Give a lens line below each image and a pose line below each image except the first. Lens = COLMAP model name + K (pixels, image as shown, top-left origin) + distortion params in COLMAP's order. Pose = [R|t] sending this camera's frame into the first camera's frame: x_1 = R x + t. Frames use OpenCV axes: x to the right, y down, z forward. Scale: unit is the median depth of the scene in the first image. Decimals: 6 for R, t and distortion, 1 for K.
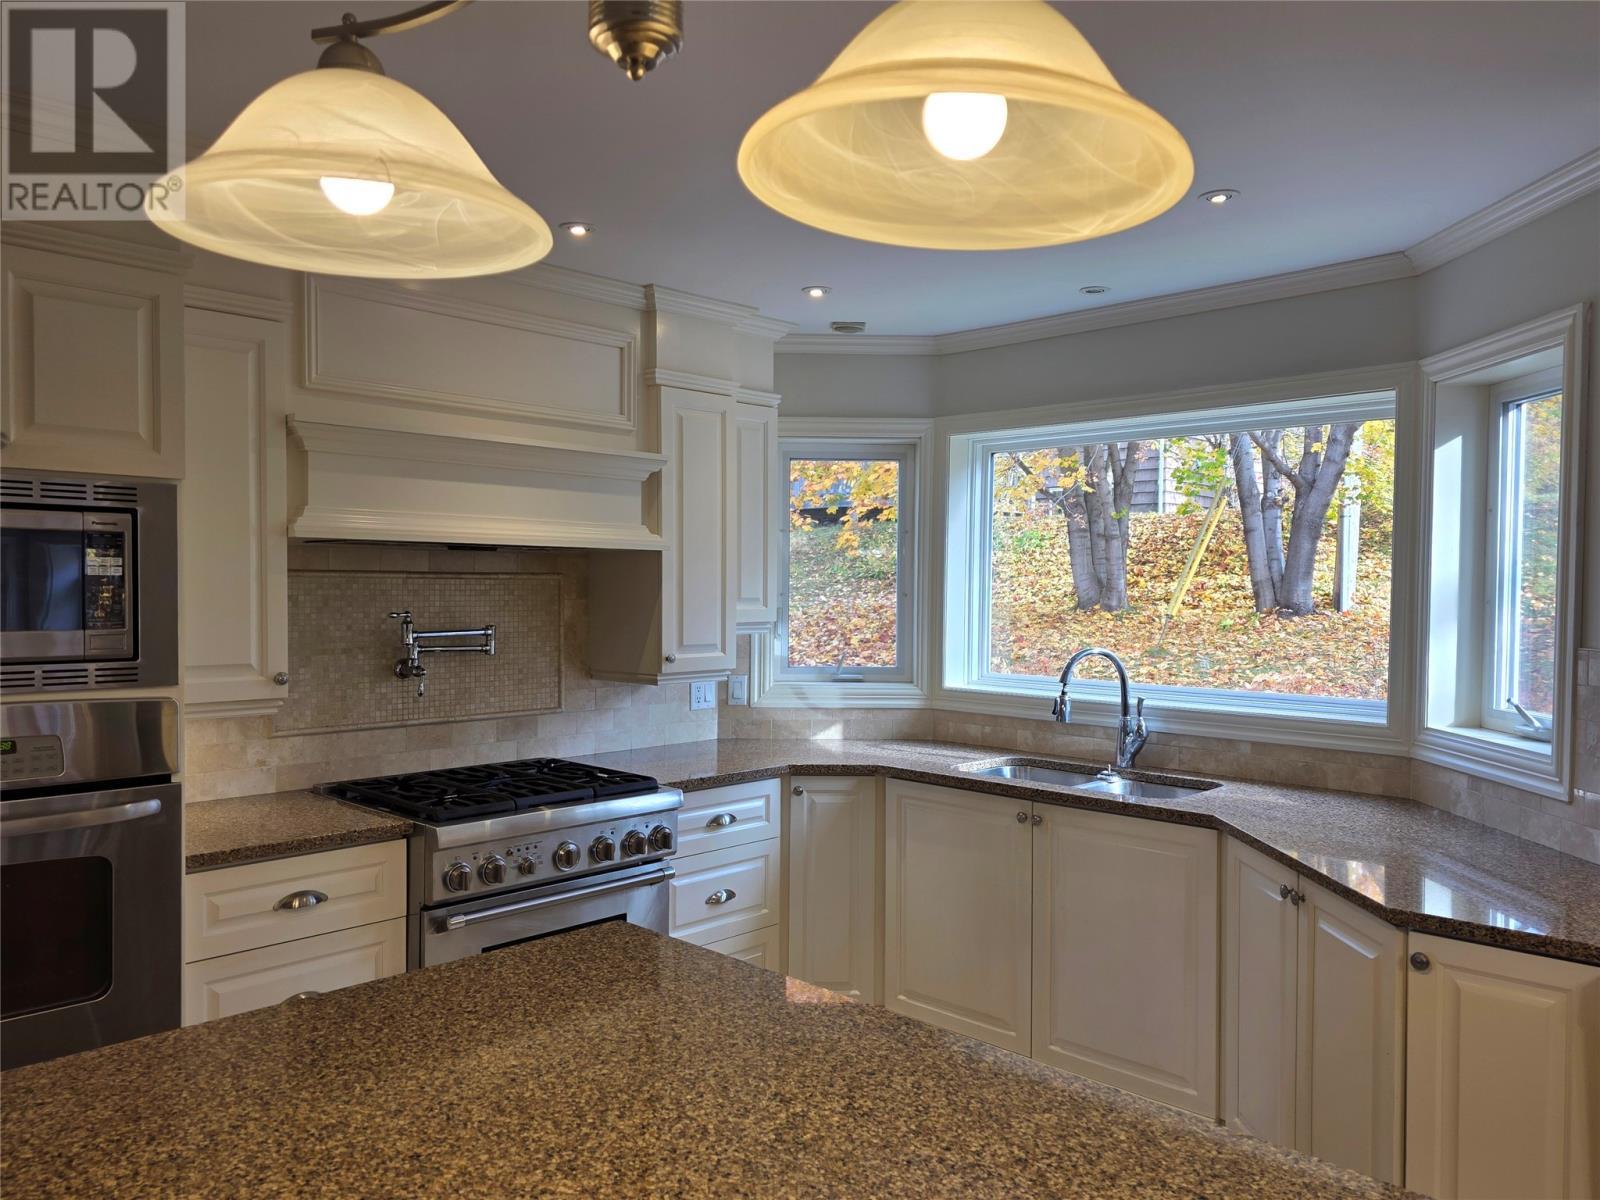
lens RADIAL K [[1187.8, 0, 810.3], [0, 1187.8, 612.3], [0, 0, 1]] dist [0.045460, -0.008993]
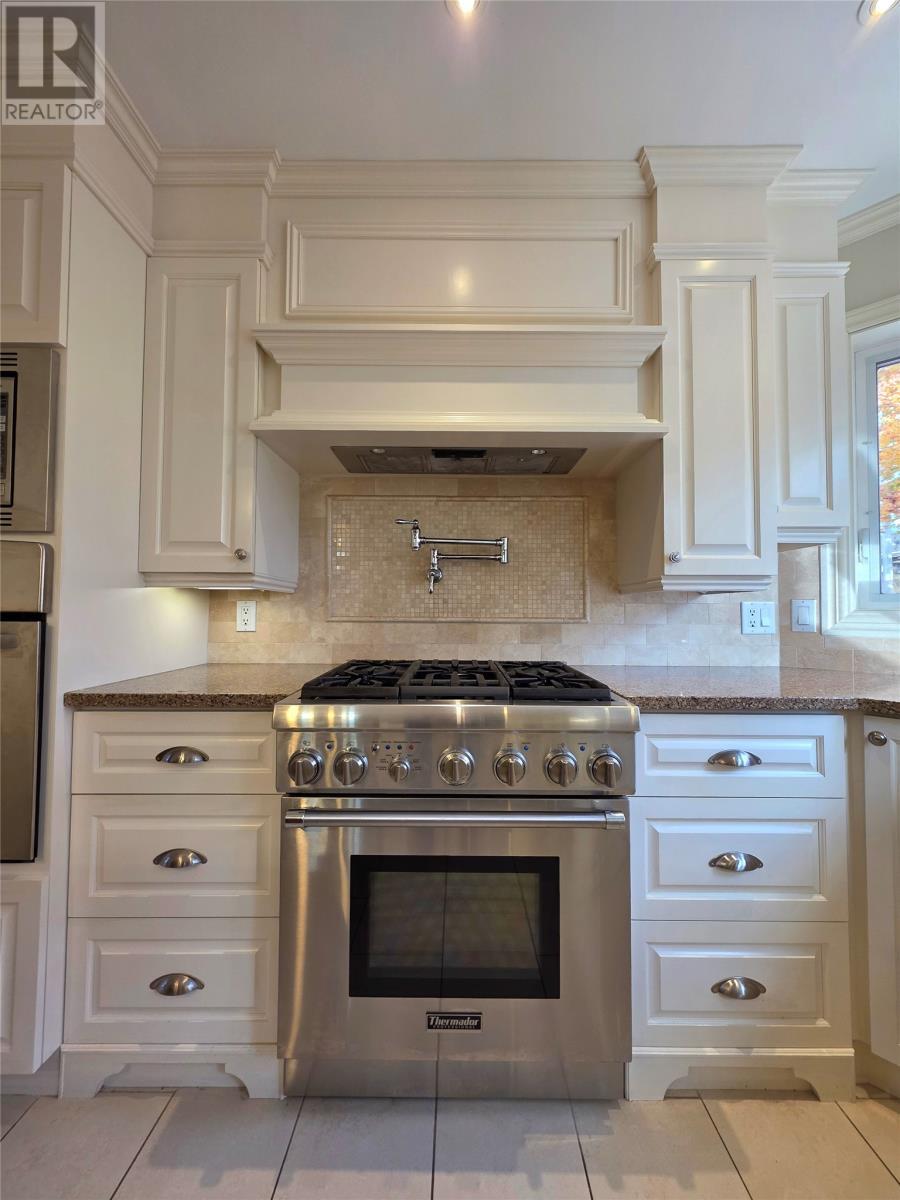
lens RADIAL K [[477.4, 0, 455.3], [0, 477.4, 595.5], [0, 0, 1]] dist [0.003352, 0.000671]
pose [[0.692656, -0.026378, -0.720786, 0.023727], [-0.018484, 0.998354, -0.054299, 0.090429], [0.721032, 0.050934, 0.691028, 0.652302]]
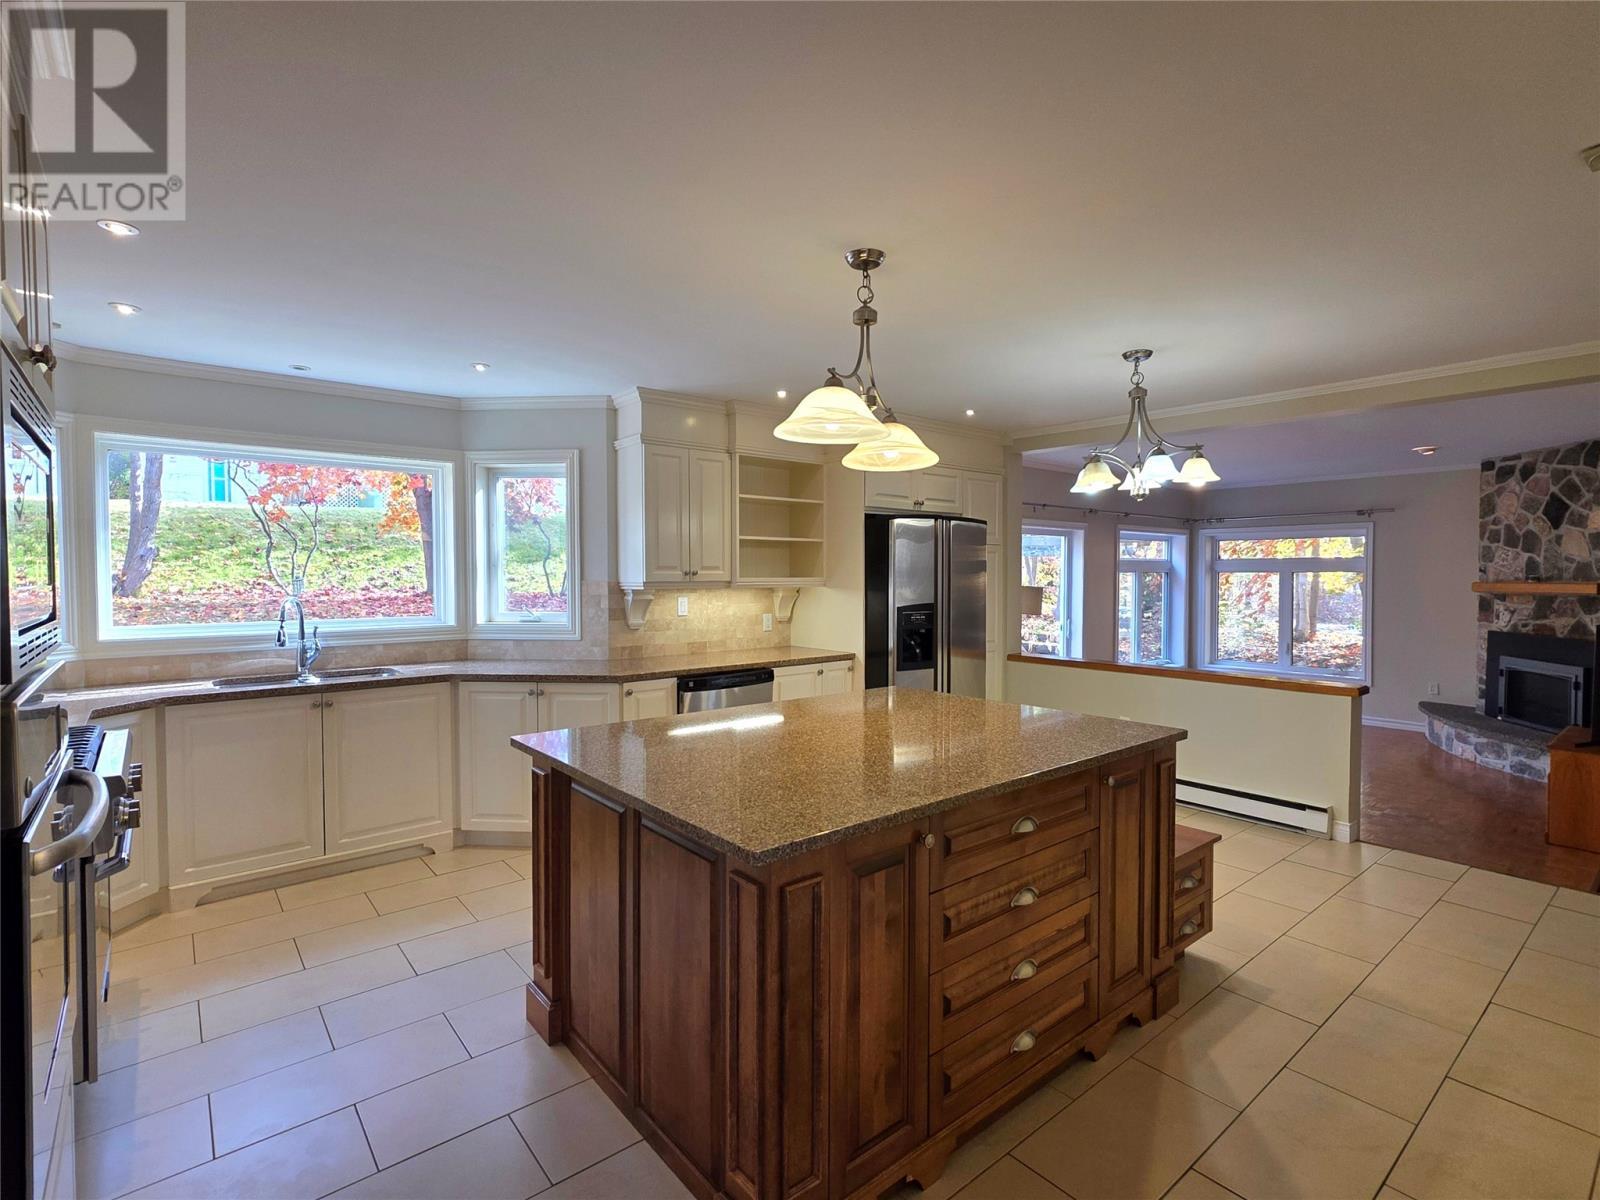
lens RADIAL K [[772.6, 0, 793.7], [0, 772.6, 591.4], [0, 0, 1]] dist [0.001651, 0.001528]
pose [[0.110465, -0.032193, 0.993358, -0.705462], [0.027769, 0.999185, 0.029294, 0.011678], [-0.993492, 0.024349, 0.111269, 0.251903]]
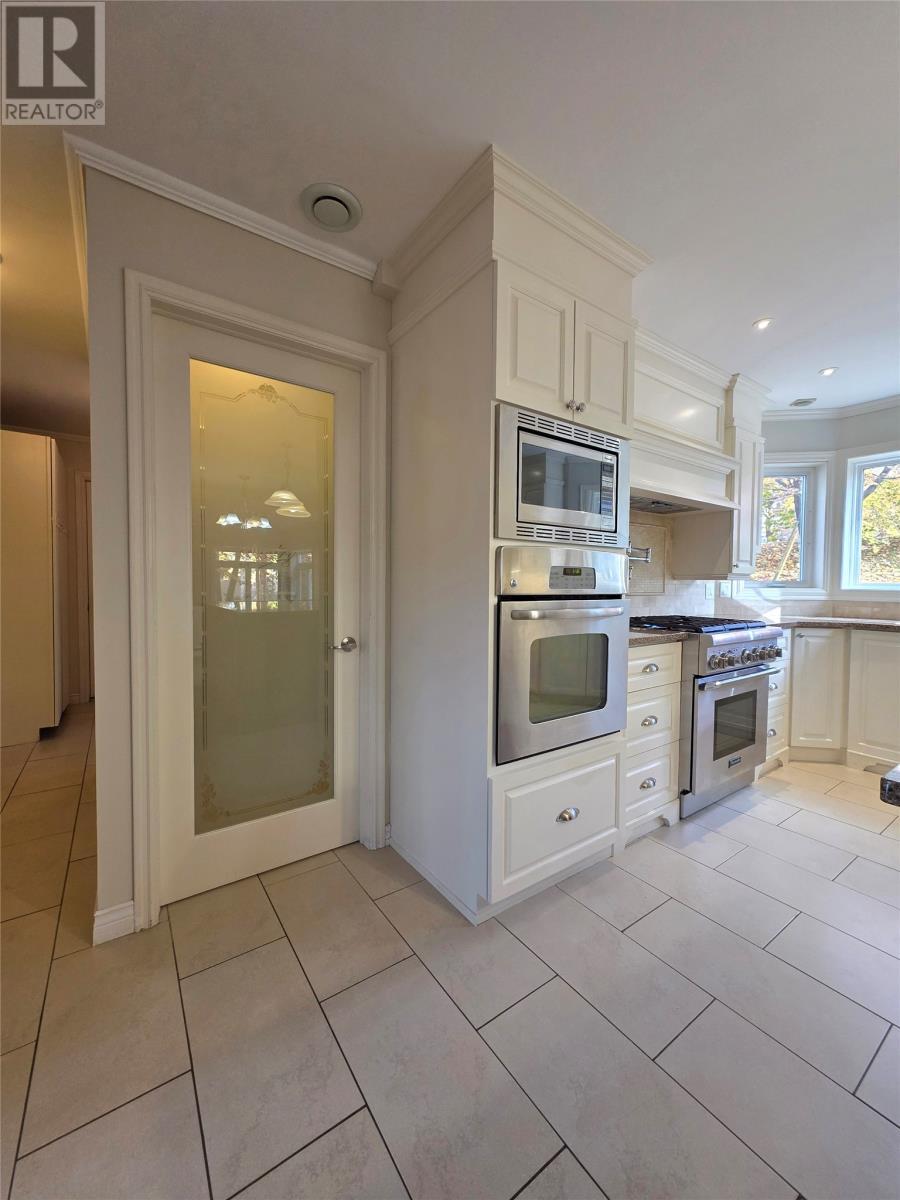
lens RADIAL K [[477.4, 0, 453.7], [0, 477.4, 598.6], [0, 0, 1]] dist [0.003352, 0.000671]
pose [[0.983569, 0.009273, -0.180295, -0.443826], [-0.007717, 0.999927, 0.009334, 0.091029], [0.180369, -0.007789, 0.983568, 0.138029]]
